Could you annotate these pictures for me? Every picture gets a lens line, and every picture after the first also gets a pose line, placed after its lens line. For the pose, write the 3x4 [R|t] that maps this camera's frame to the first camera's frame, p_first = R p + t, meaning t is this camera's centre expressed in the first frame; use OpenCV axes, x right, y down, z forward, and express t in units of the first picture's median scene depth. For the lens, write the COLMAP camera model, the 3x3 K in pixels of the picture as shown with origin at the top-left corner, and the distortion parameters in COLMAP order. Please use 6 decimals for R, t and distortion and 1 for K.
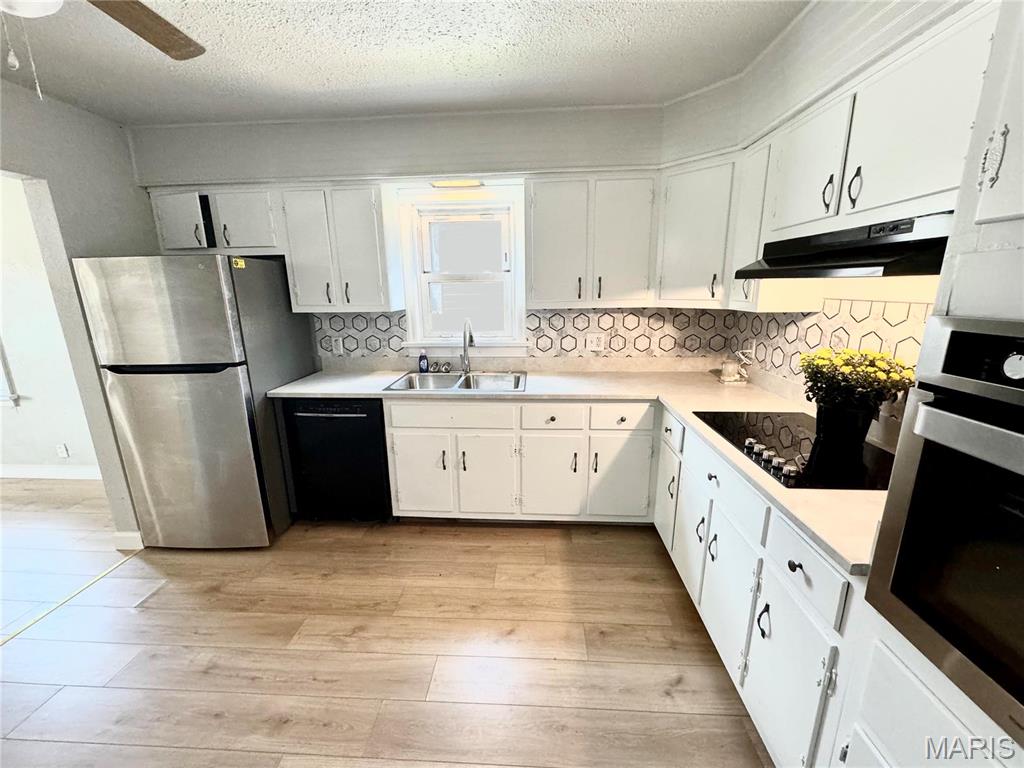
lens RADIAL K [[408.1, 0, 512.0], [0, 408.1, 383.6], [0, 0, 1]] dist [-0.001478, 0.000298]
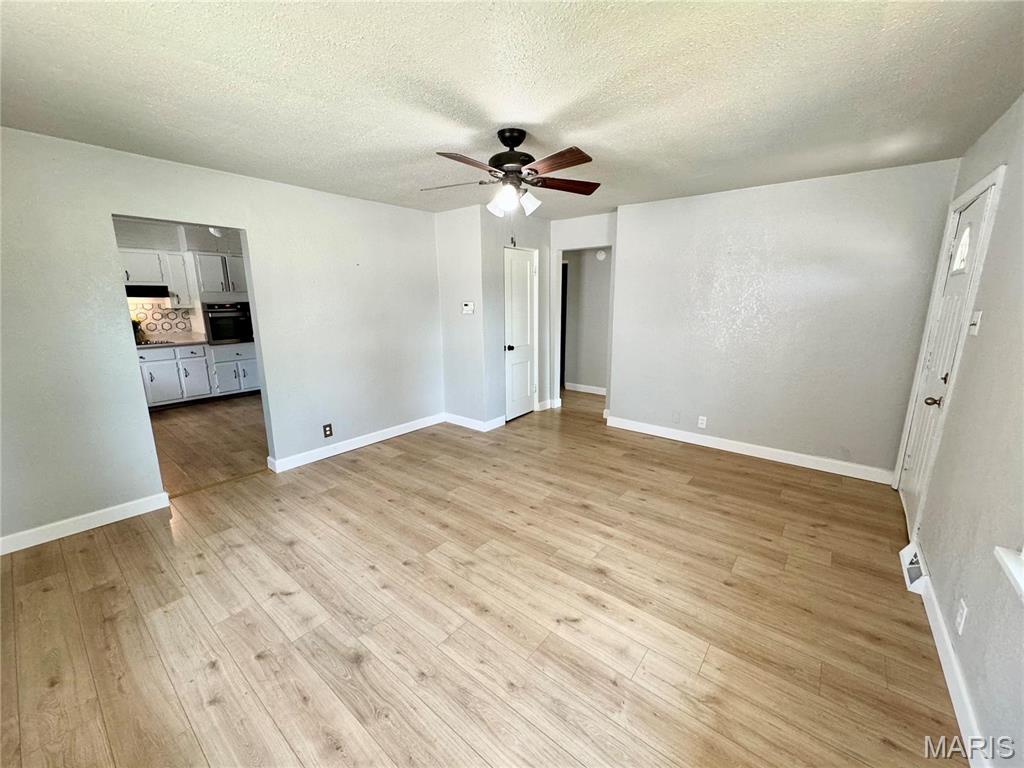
lens RADIAL K [[408.1, 0, 509.3], [0, 408.1, 382.1], [0, 0, 1]] dist [-0.001478, 0.000298]
pose [[-0.813244, -0.102114, 0.572894, -2.601043], [0.149589, 0.914717, 0.375388, -0.256059], [-0.562368, 0.390981, -0.728613, 1.235179]]
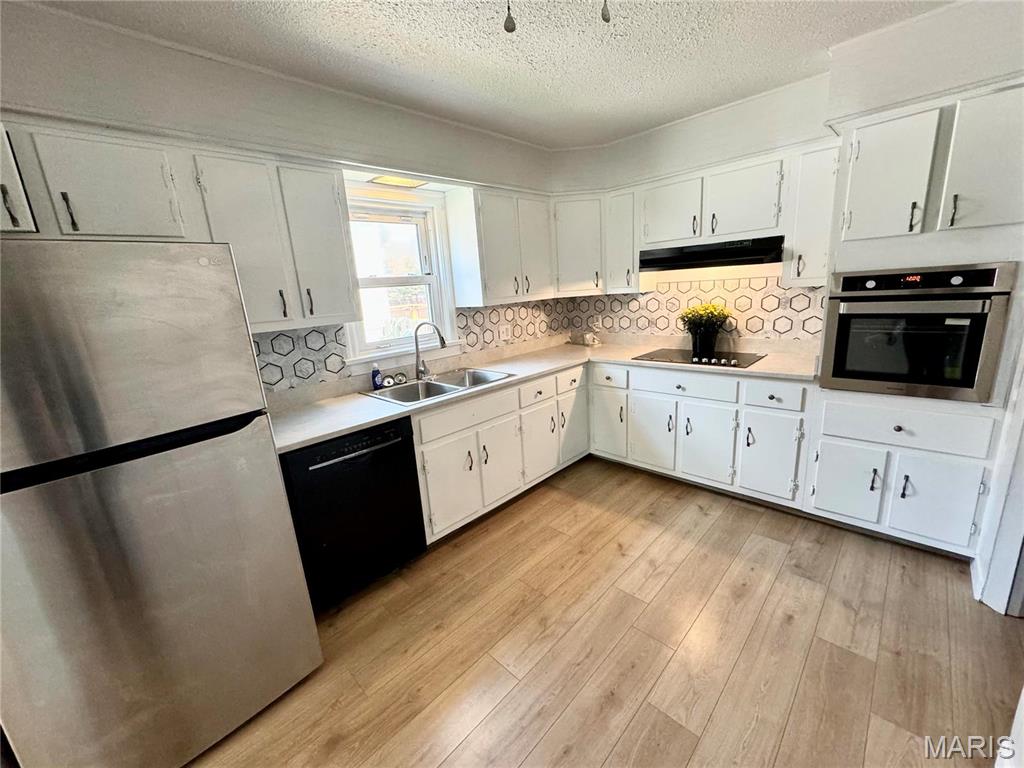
lens RADIAL K [[408.1, 0, 511.7], [0, 408.1, 383.5], [0, 0, 1]] dist [-0.001478, 0.000298]
pose [[0.655043, -0.205416, 0.727134, -0.817145], [0.231392, 0.970636, 0.065755, -0.037711], [-0.719289, 0.125180, 0.683340, 0.235881]]
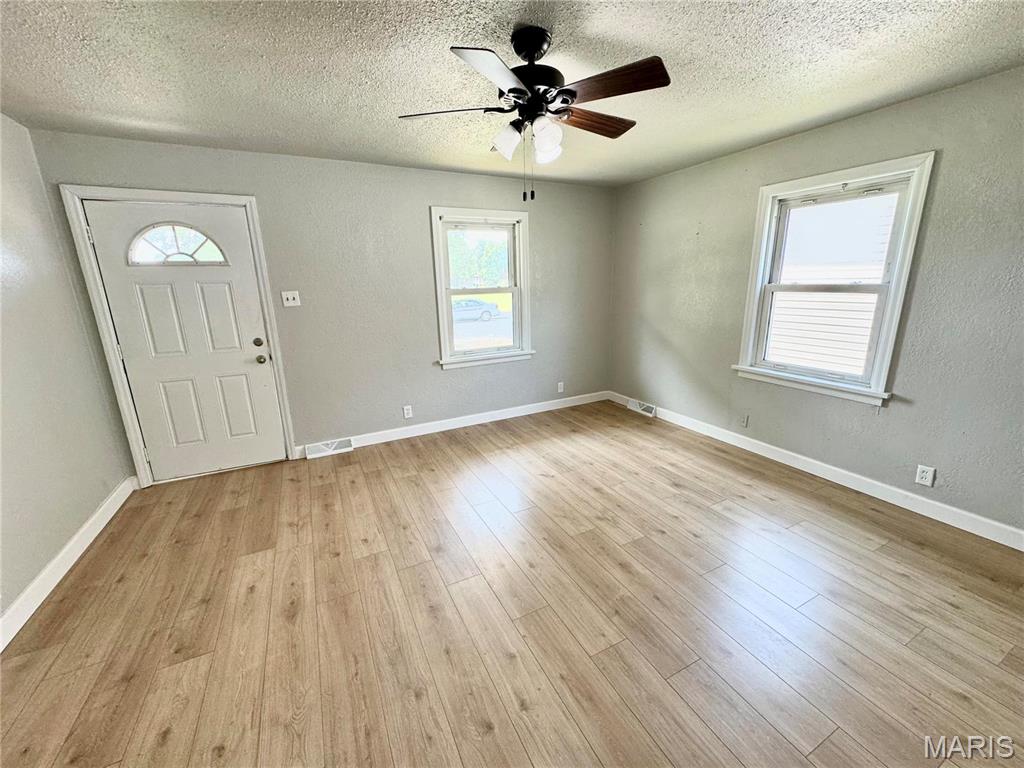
lens RADIAL K [[408.1, 0, 509.4], [0, 408.1, 384.3], [0, 0, 1]] dist [-0.001478, 0.000298]
pose [[0.505369, 0.218011, -0.834909, -1.278249], [-0.184132, 0.972519, 0.142489, 0.049411], [0.843029, 0.081724, 0.531624, -0.088552]]
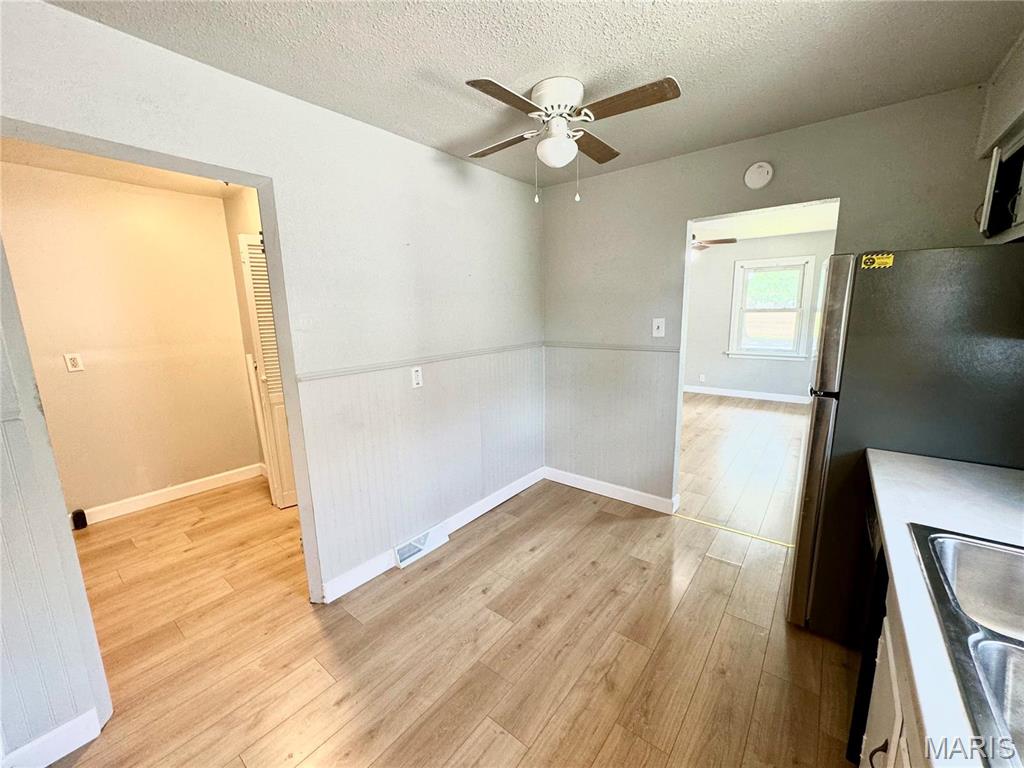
lens RADIAL K [[408.1, 0, 509.7], [0, 408.1, 382.7], [0, 0, 1]] dist [-0.001478, 0.000298]
pose [[-0.571923, 0.175764, -0.801256, 0.271506], [-0.158688, 0.934618, 0.318287, -0.206073], [0.804812, 0.309185, -0.506638, 0.844088]]
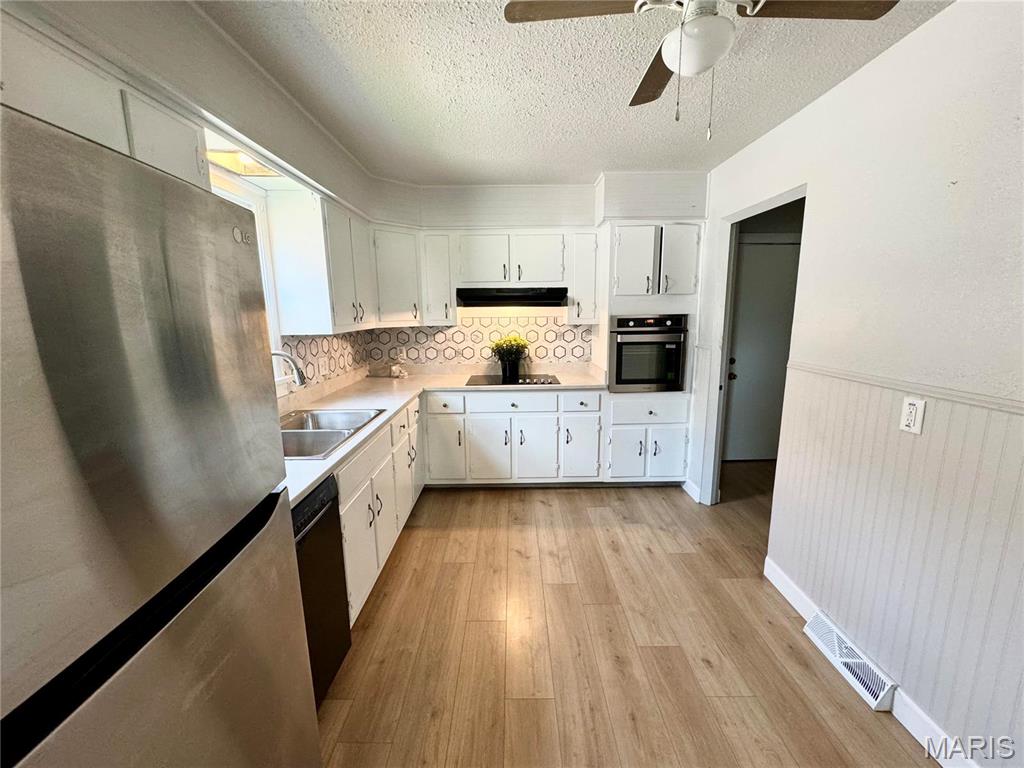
lens RADIAL K [[408.1, 0, 511.4], [0, 408.1, 383.5], [0, 0, 1]] dist [-0.001478, 0.000298]
pose [[-0.060010, -0.160613, 0.985192, -0.996918], [0.242882, 0.954958, 0.170478, -0.144781], [-0.968198, 0.249516, -0.018297, 0.700949]]
